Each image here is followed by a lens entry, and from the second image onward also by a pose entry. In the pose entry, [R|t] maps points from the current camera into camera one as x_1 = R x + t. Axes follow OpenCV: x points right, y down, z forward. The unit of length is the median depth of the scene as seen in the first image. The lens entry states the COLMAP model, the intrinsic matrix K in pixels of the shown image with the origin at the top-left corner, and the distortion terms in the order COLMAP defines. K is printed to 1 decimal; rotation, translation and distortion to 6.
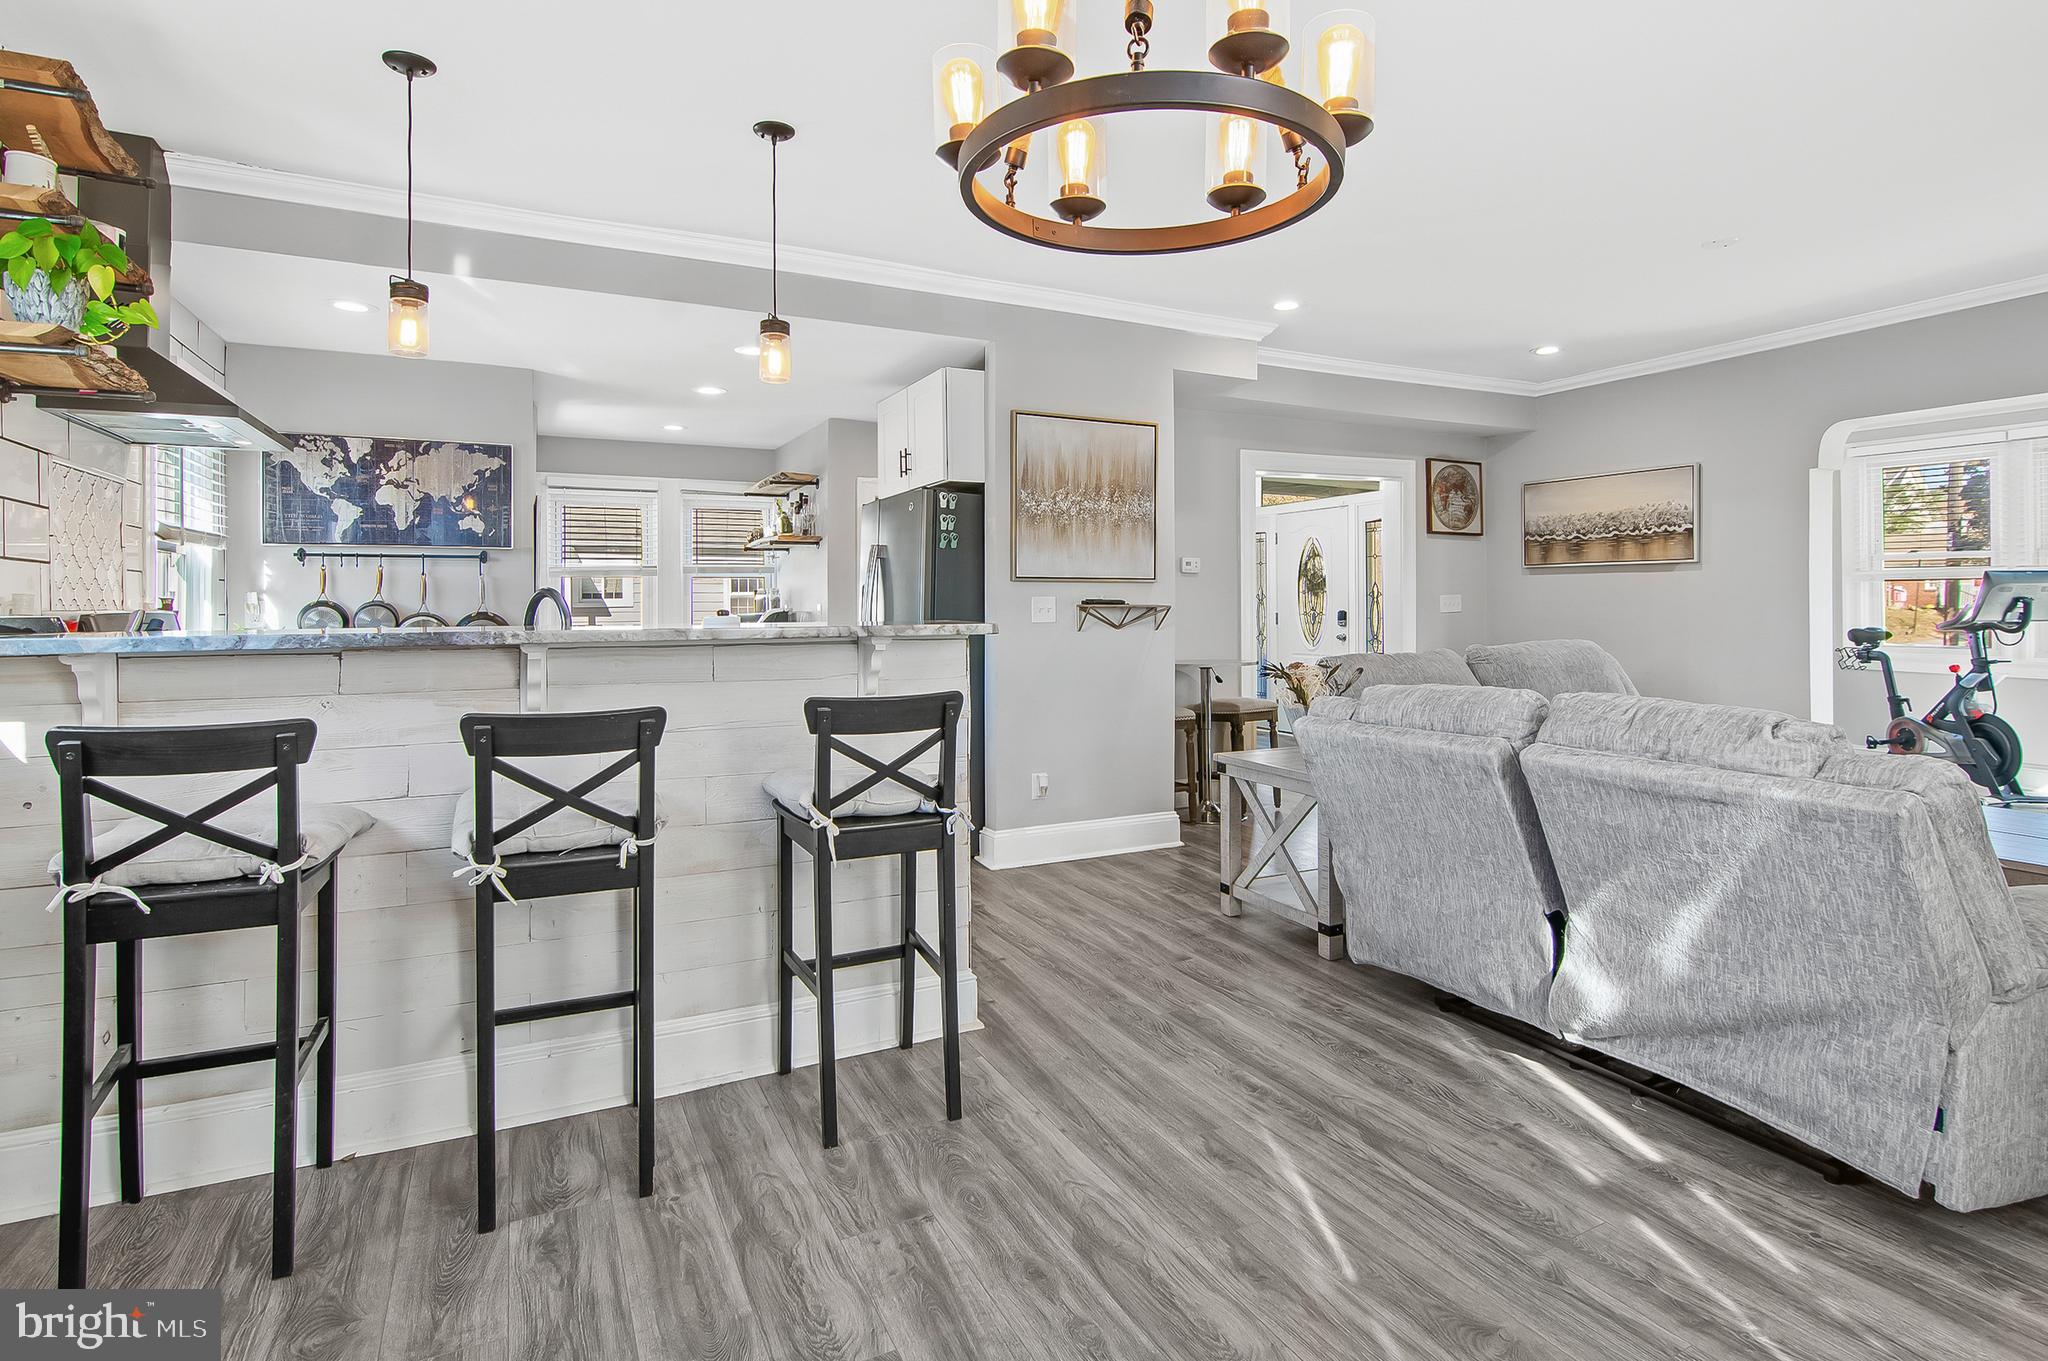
lens RADIAL K [[991.4, 0, 1021.5], [0, 991.4, 601.9], [0, 0, 1]] dist [-0.000430, -0.009353]
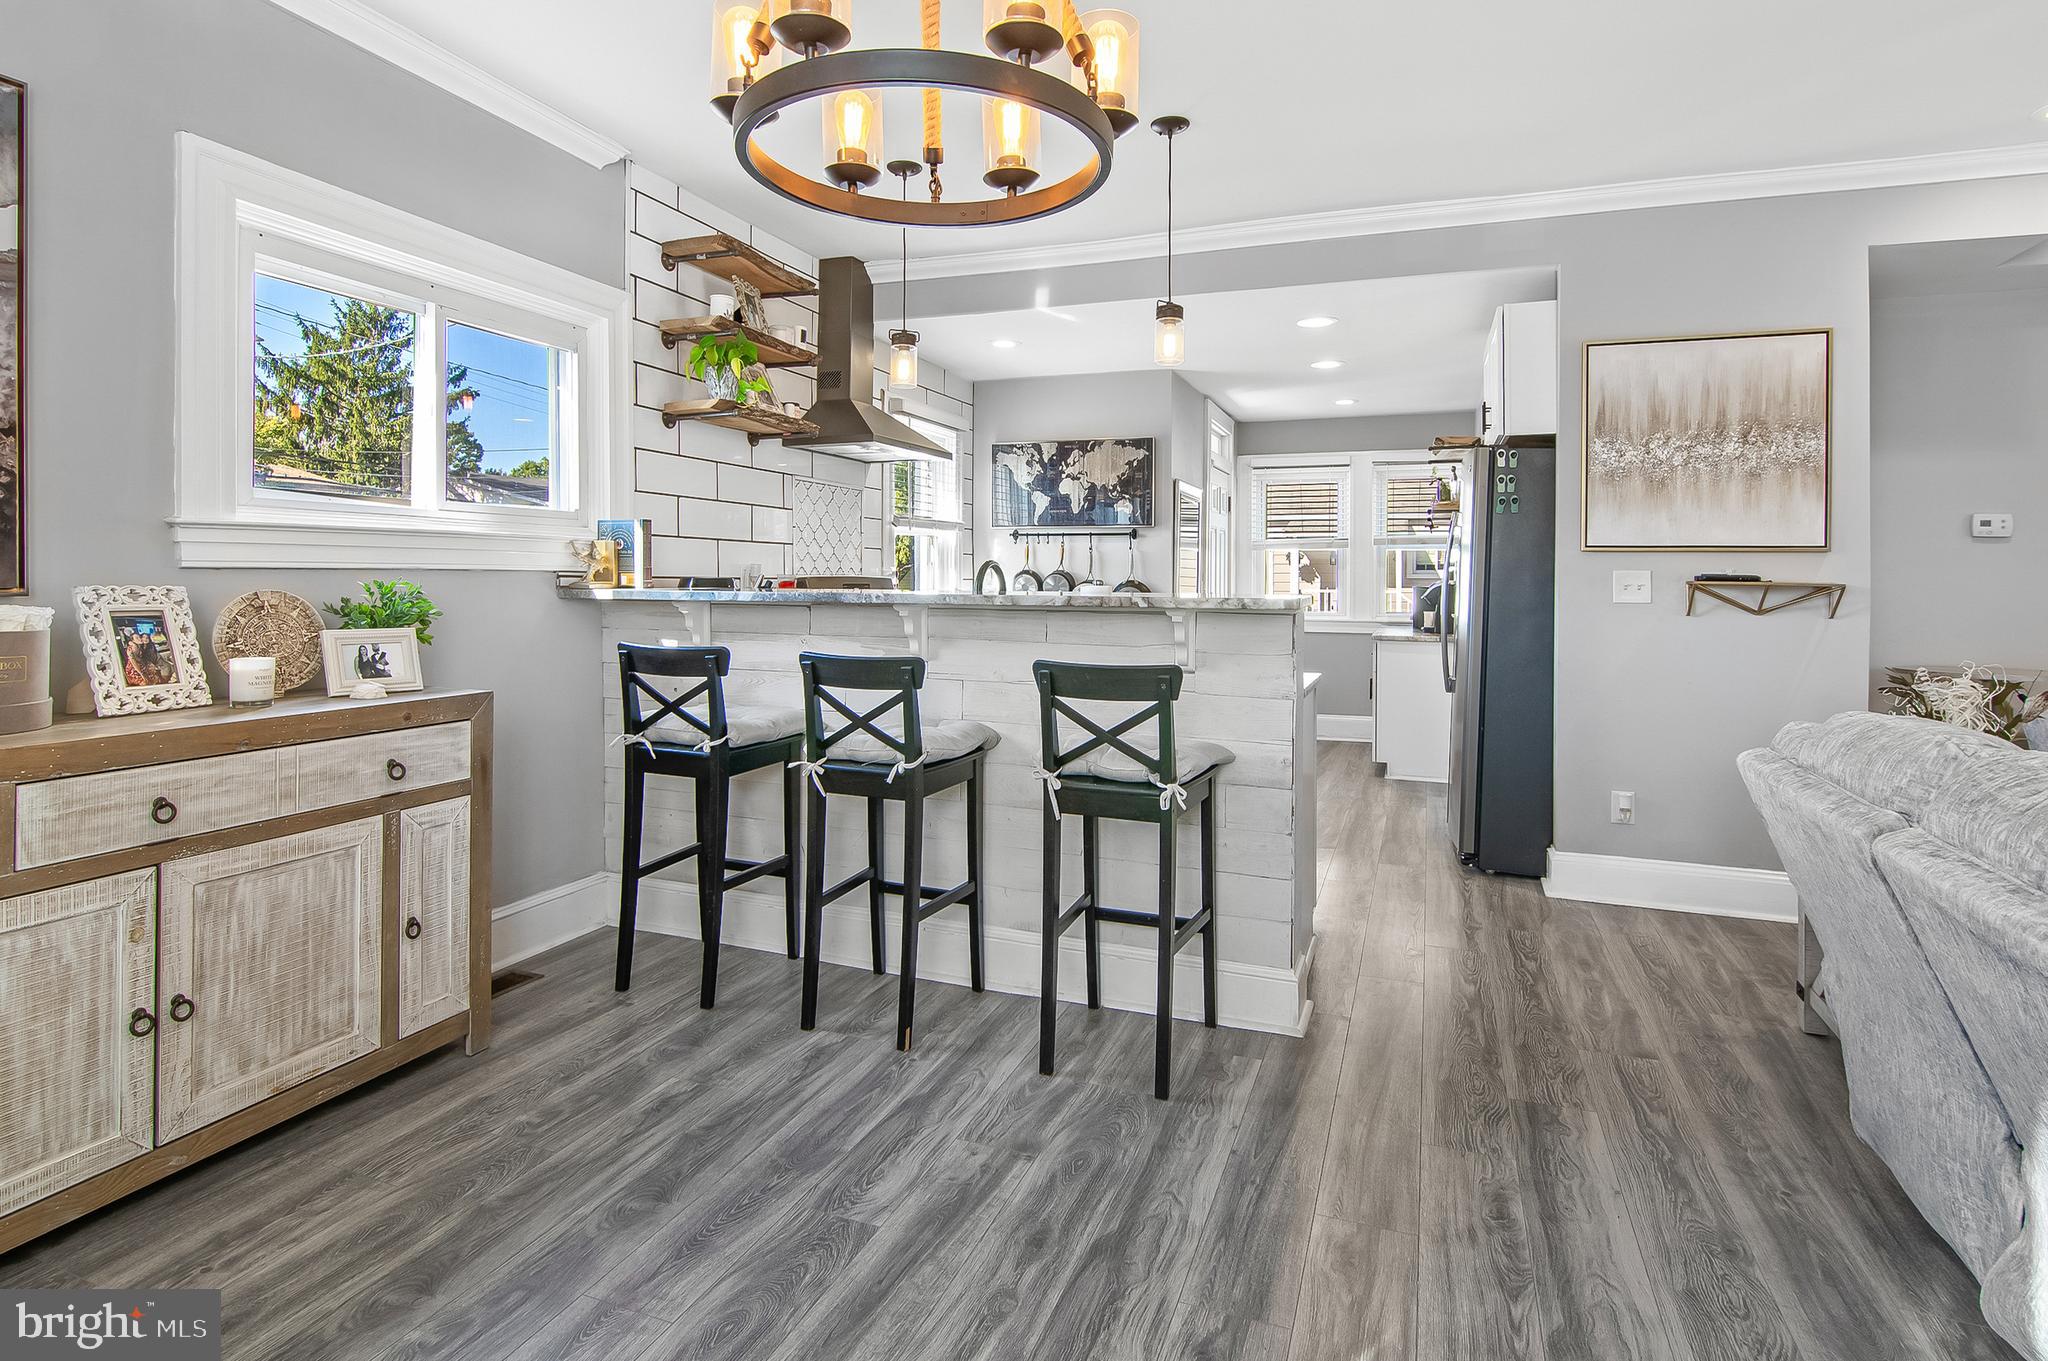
lens RADIAL K [[1003.4, 0, 1074.8], [0, 1003.4, 582.3], [0, 0, 1]] dist [-0.002736, -0.009259]
pose [[0.698238, 0.015539, -0.715697, 0.280478], [-0.009188, 0.999877, 0.012745, -0.002103], [0.715807, -0.002323, 0.698295, 0.117153]]
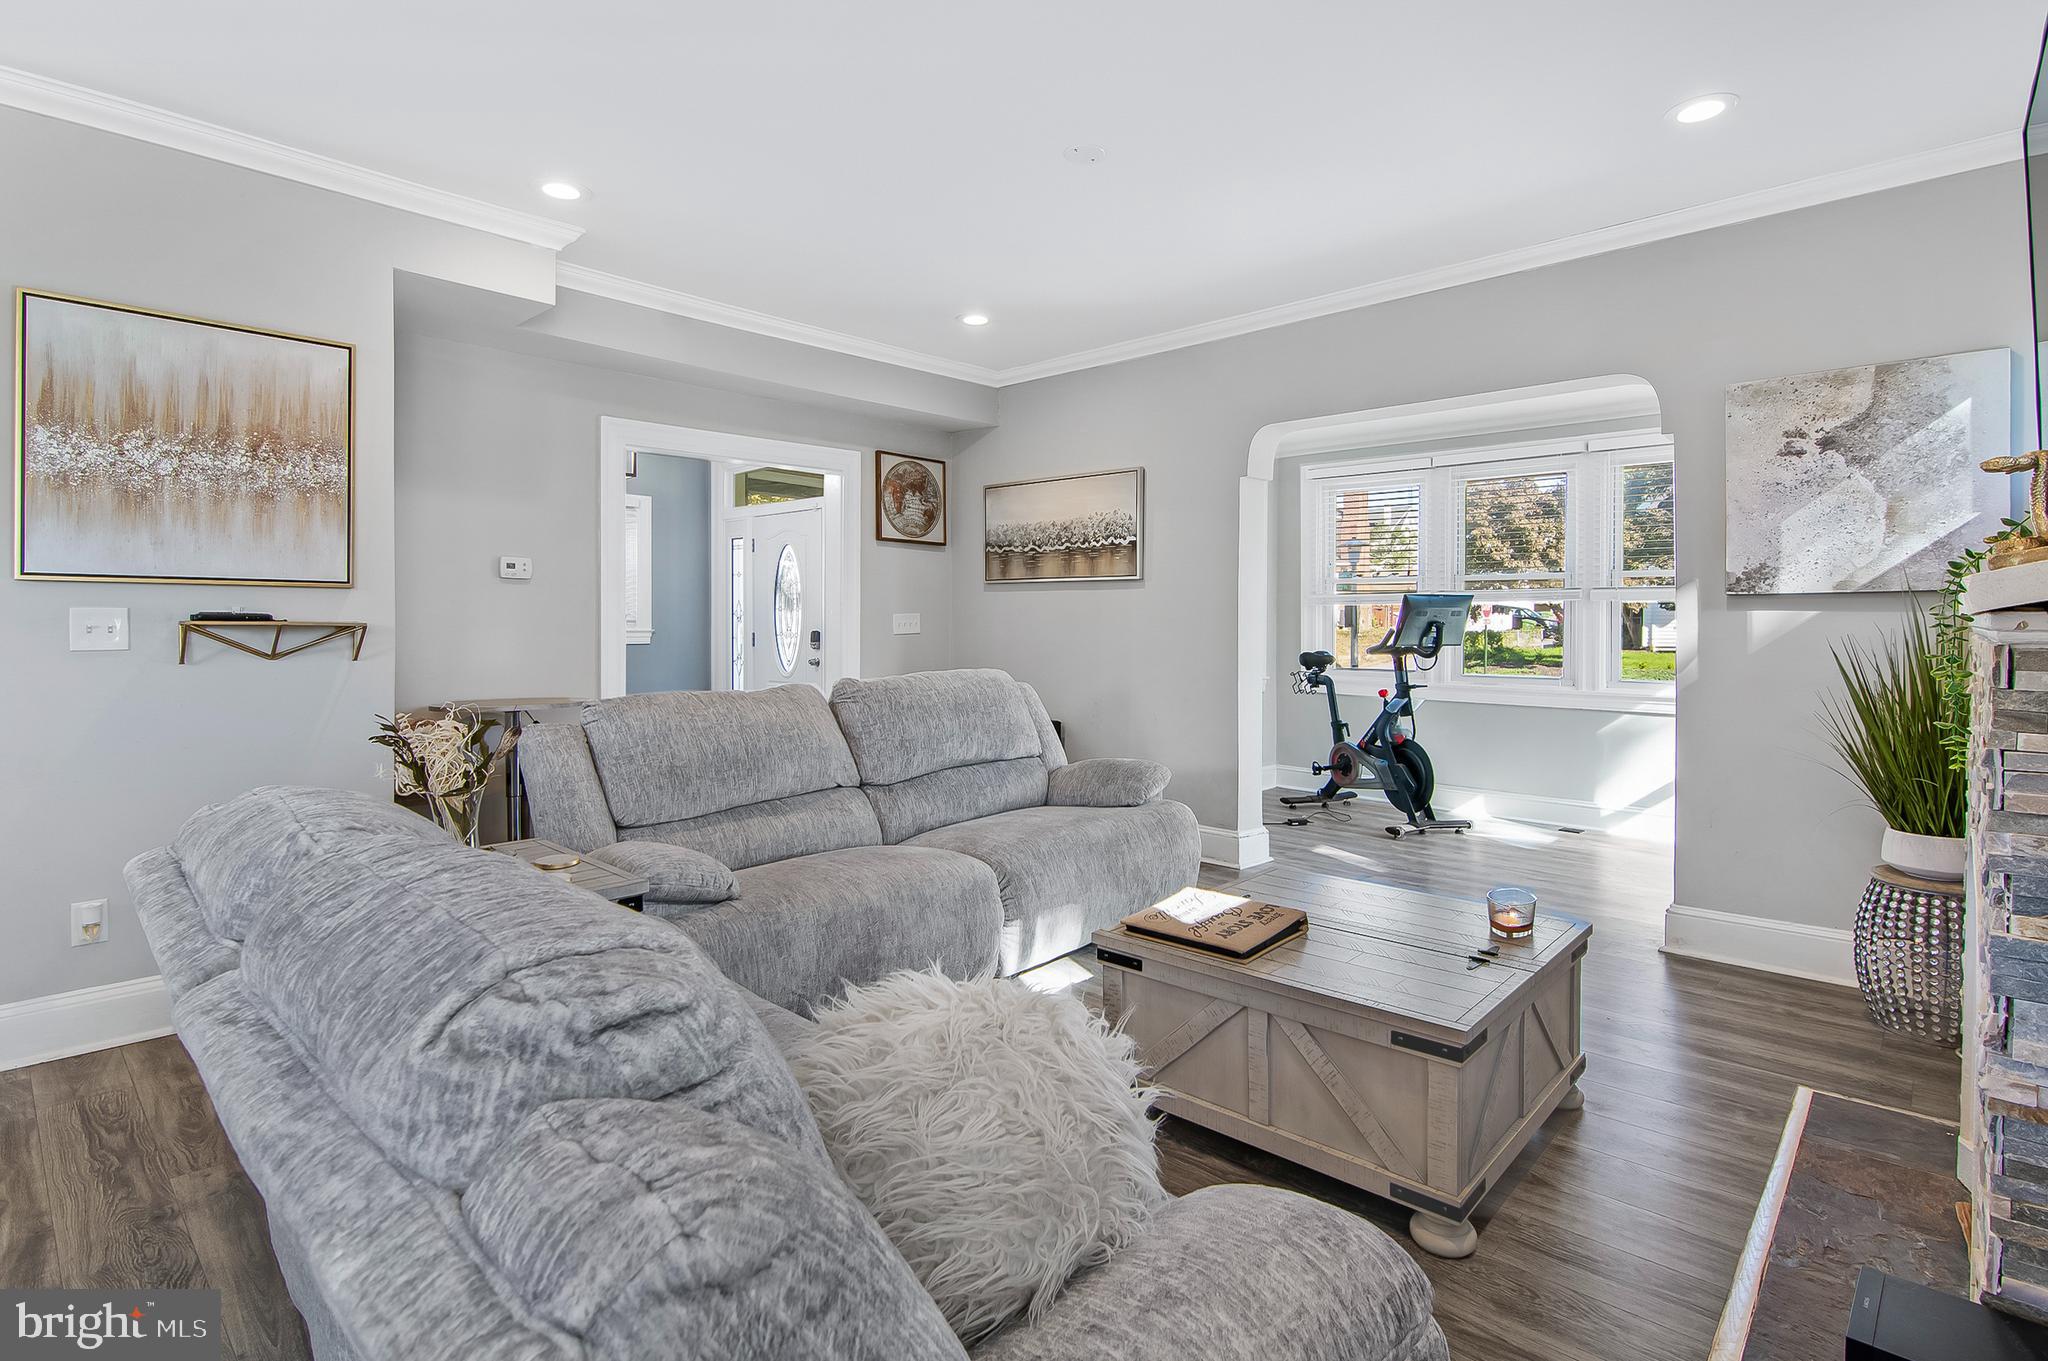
lens RADIAL K [[1013.3, 0, 1004.4], [0, 1013.3, 615.7], [0, 0, 1]] dist [-0.004089, -0.001608]
pose [[0.938700, 0.010392, 0.344580, 0.321112], [-0.009034, 0.999944, -0.005545, -0.001695], [-0.344618, 0.002092, 0.938741, 0.232832]]
